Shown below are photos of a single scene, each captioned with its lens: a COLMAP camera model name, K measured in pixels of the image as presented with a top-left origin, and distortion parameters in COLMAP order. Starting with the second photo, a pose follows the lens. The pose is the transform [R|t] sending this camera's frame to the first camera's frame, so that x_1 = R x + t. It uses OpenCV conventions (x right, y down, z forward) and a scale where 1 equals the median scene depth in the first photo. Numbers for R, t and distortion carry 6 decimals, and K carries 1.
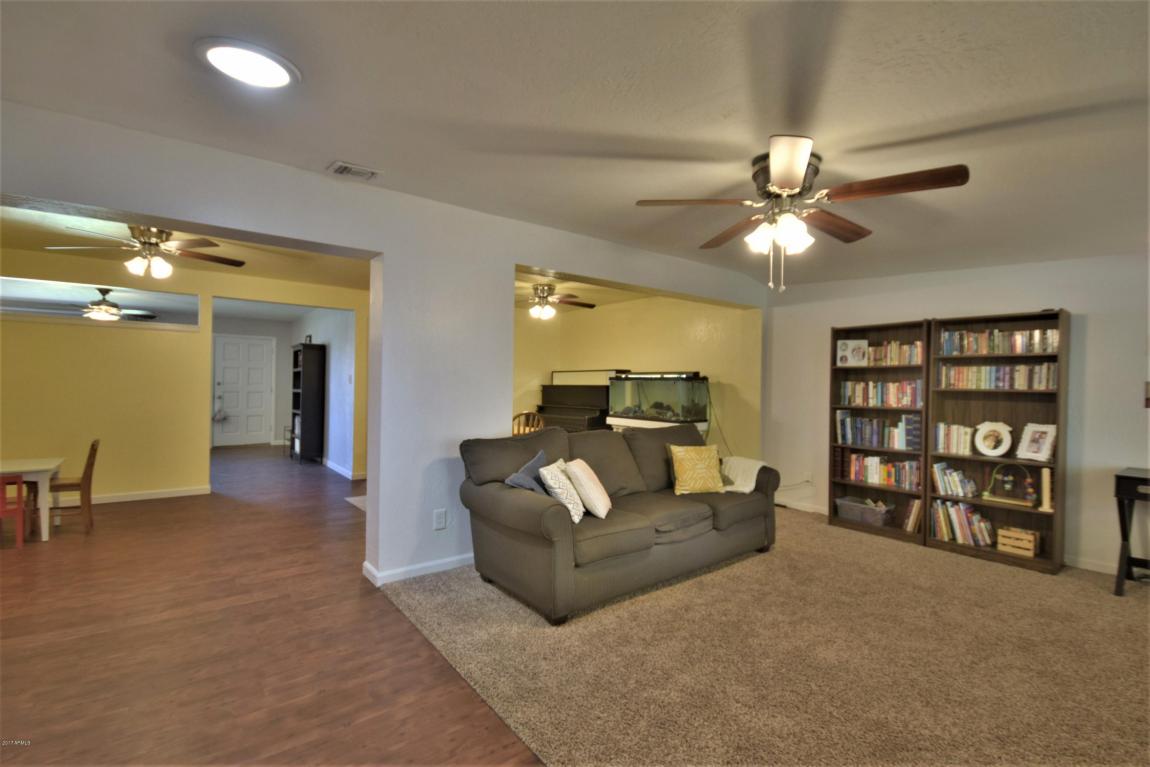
lens RADIAL K [[507.3, 0, 571.7], [0, 507.3, 386.0], [0, 0, 1]] dist [0.017073, -0.013961]
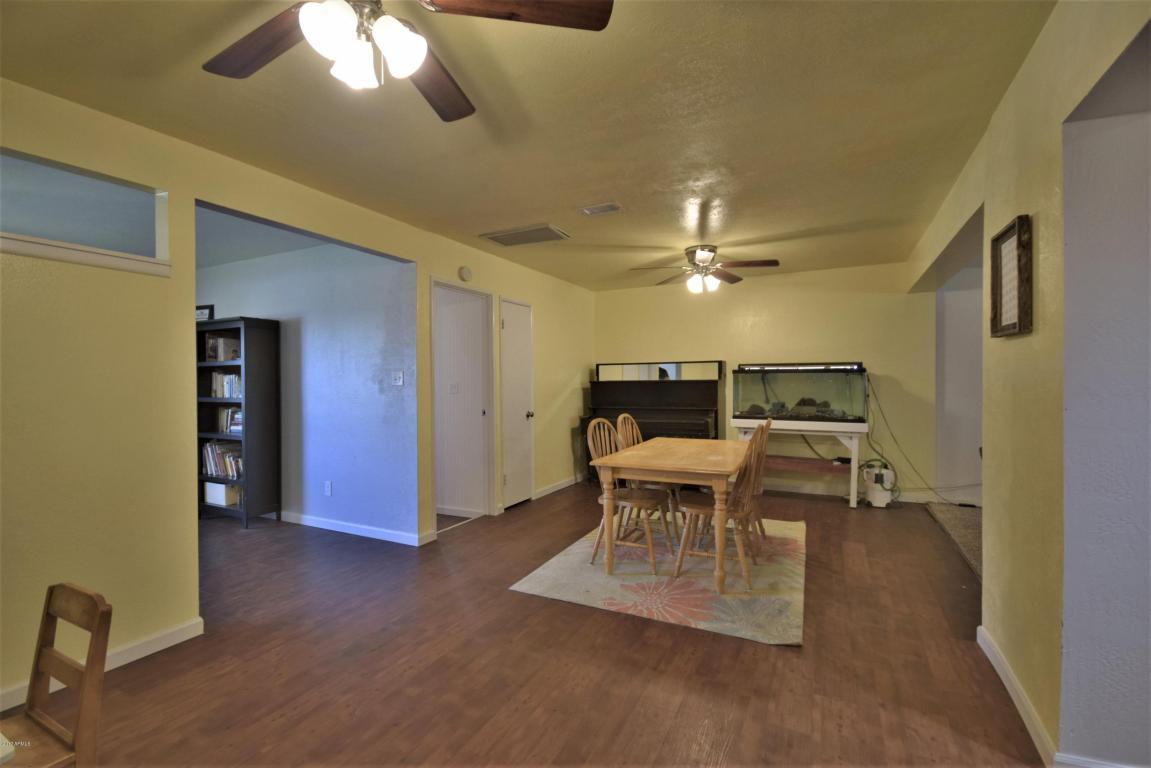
lens RADIAL K [[507.8, 0, 572.2], [0, 507.8, 386.5], [0, 0, 1]] dist [0.017073, -0.013961]
pose [[0.905855, -0.026425, 0.422763, -0.607400], [0.020072, 0.999609, 0.019473, -0.014171], [-0.423112, -0.009154, 0.906031, 0.452893]]
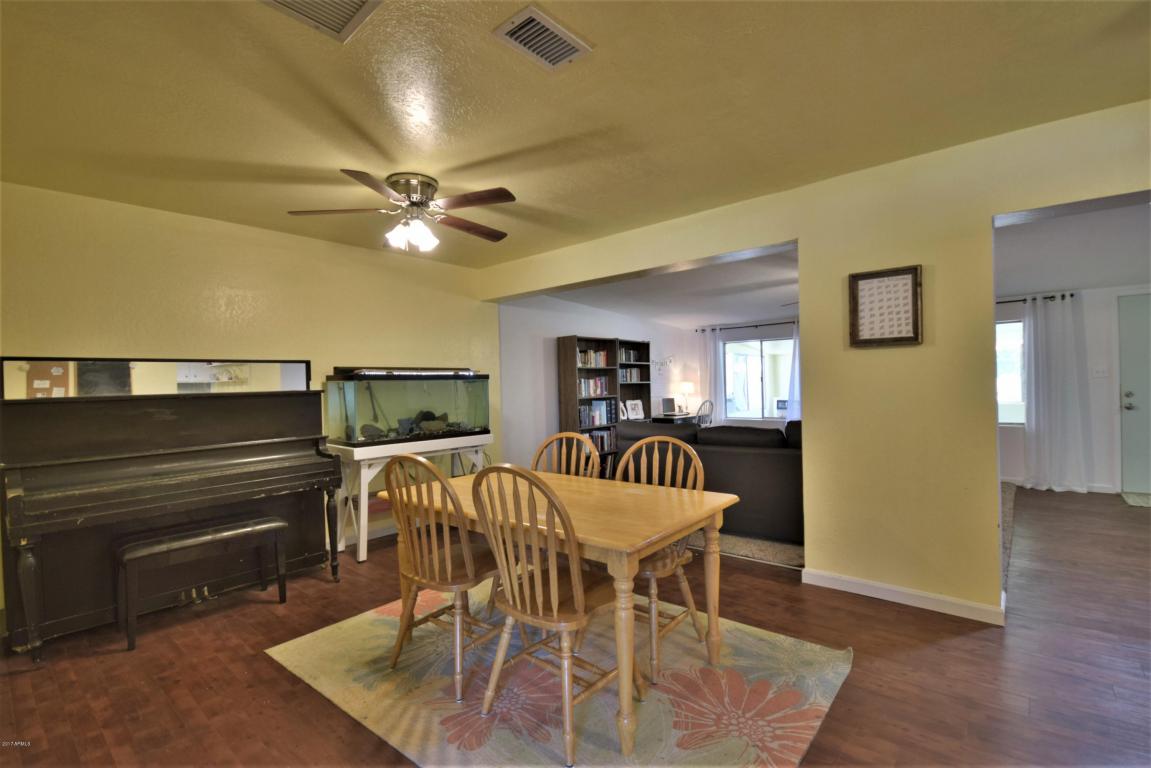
lens RADIAL K [[519.1, 0, 573.1], [0, 519.1, 388.2], [0, 0, 1]] dist [0.023552, -0.019427]
pose [[-0.203466, -0.017719, 0.978922, -0.624100], [0.020600, 0.999537, 0.022374, -0.012584], [-0.978865, 0.024718, -0.203007, 1.074489]]
